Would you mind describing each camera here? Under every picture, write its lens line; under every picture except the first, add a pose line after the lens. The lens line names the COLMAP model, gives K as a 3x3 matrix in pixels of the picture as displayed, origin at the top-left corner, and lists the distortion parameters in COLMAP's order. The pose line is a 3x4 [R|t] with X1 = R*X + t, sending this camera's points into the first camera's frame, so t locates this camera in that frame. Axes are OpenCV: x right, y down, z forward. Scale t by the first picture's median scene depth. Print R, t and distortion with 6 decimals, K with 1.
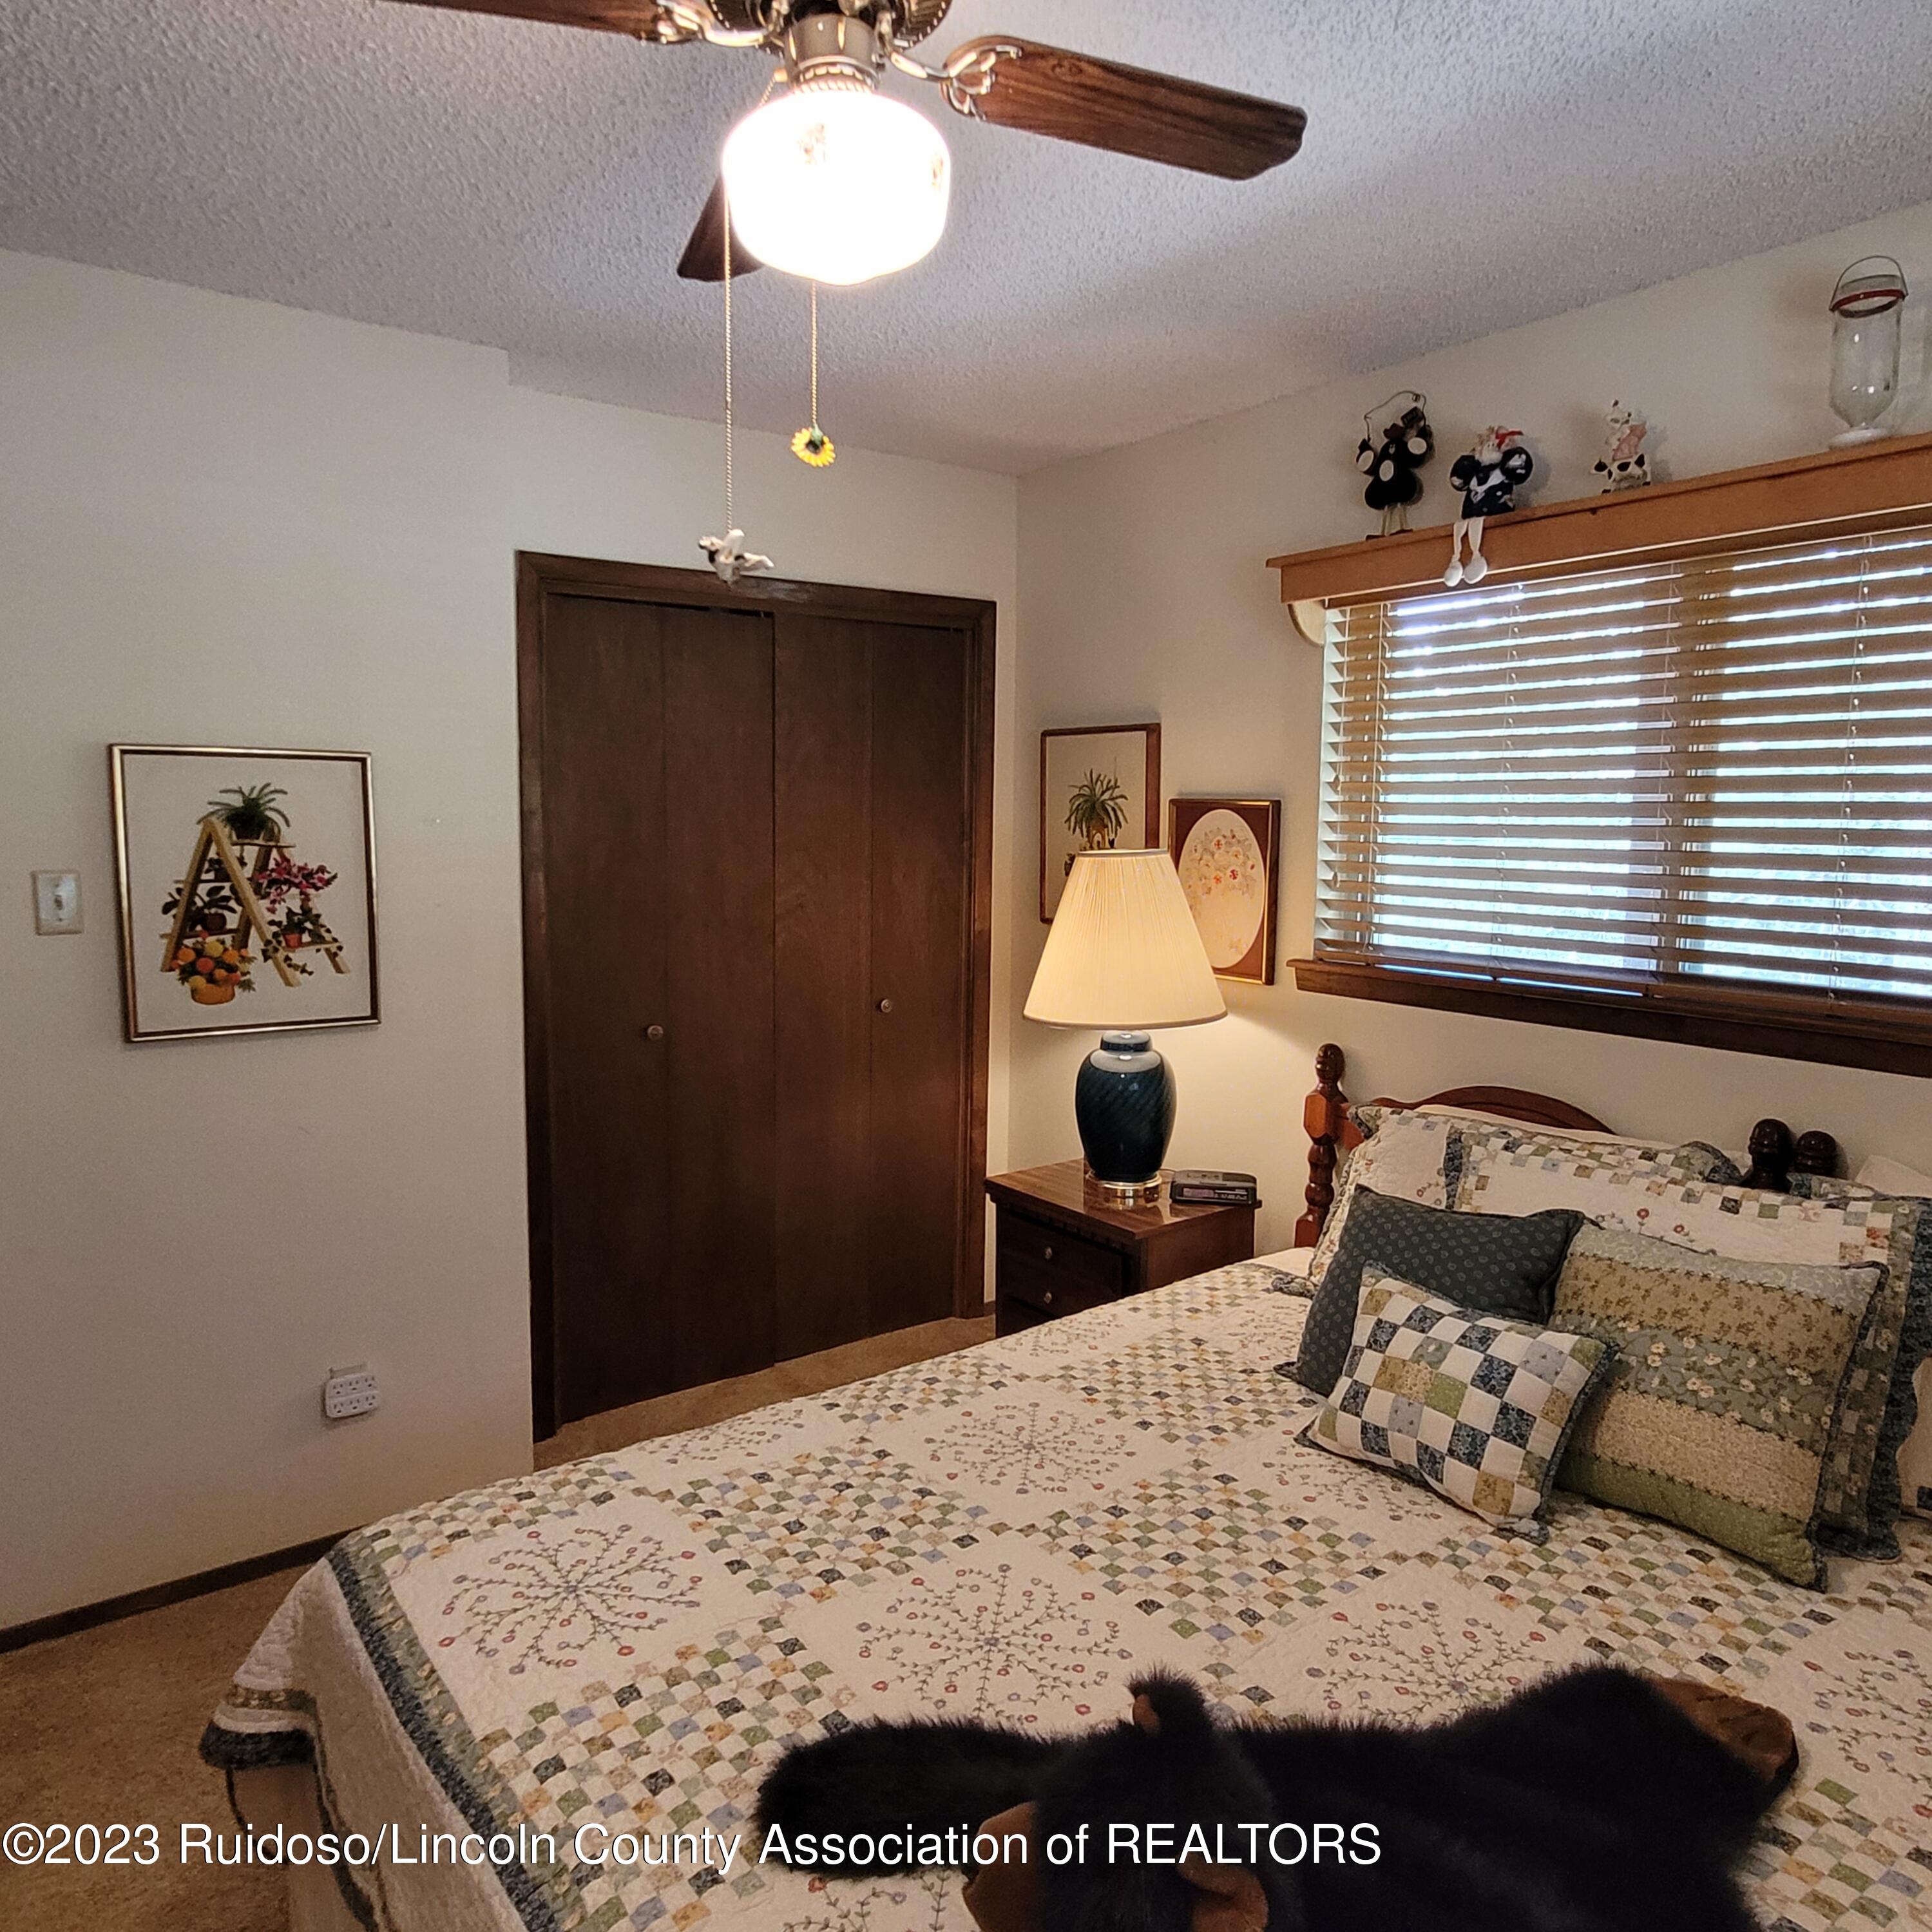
lens RADIAL K [[1359.4, 0, 956.7], [0, 1359.4, 971.8], [0, 0, 1]] dist [0.001403, 0.006014]
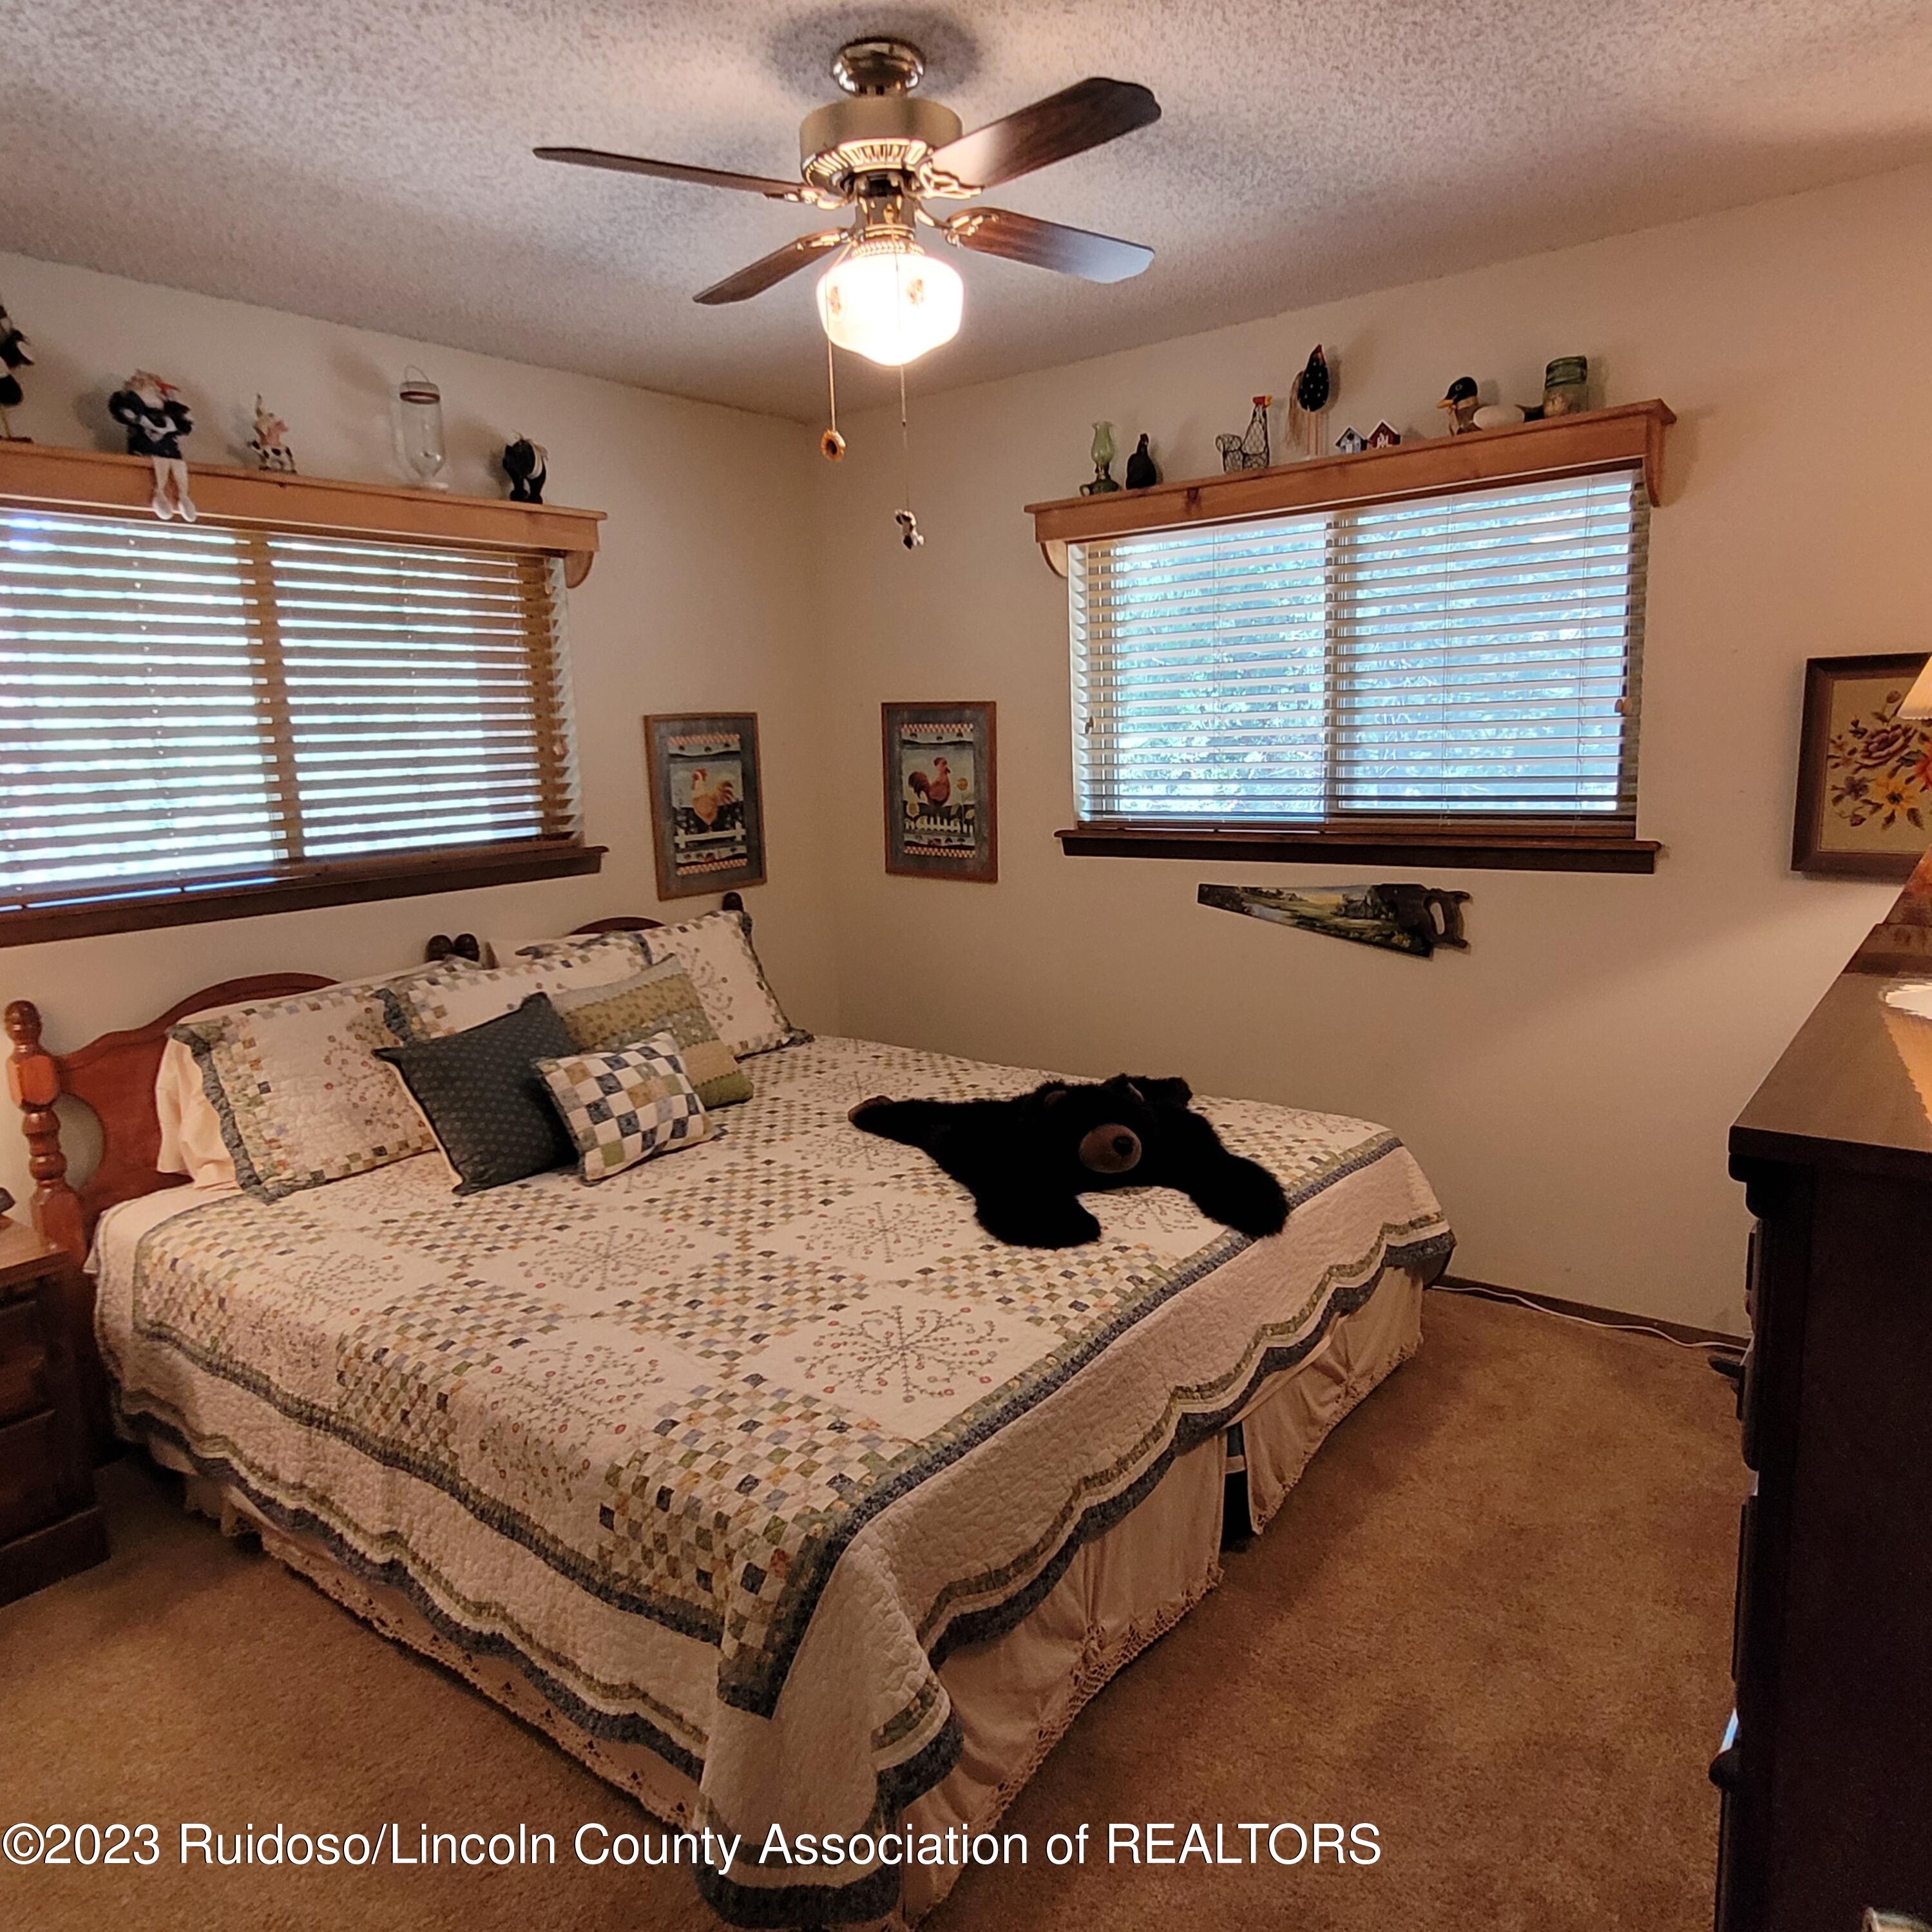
lens RADIAL K [[1359.4, 0, 956.7], [0, 1359.4, 971.8], [0, 0, 1]] dist [0.001403, 0.006014]
pose [[-0.271157, -0.169798, 0.947440, -0.900543], [0.143693, 0.966146, 0.214276, -0.083744], [-0.951749, 0.194243, -0.237579, 0.758965]]
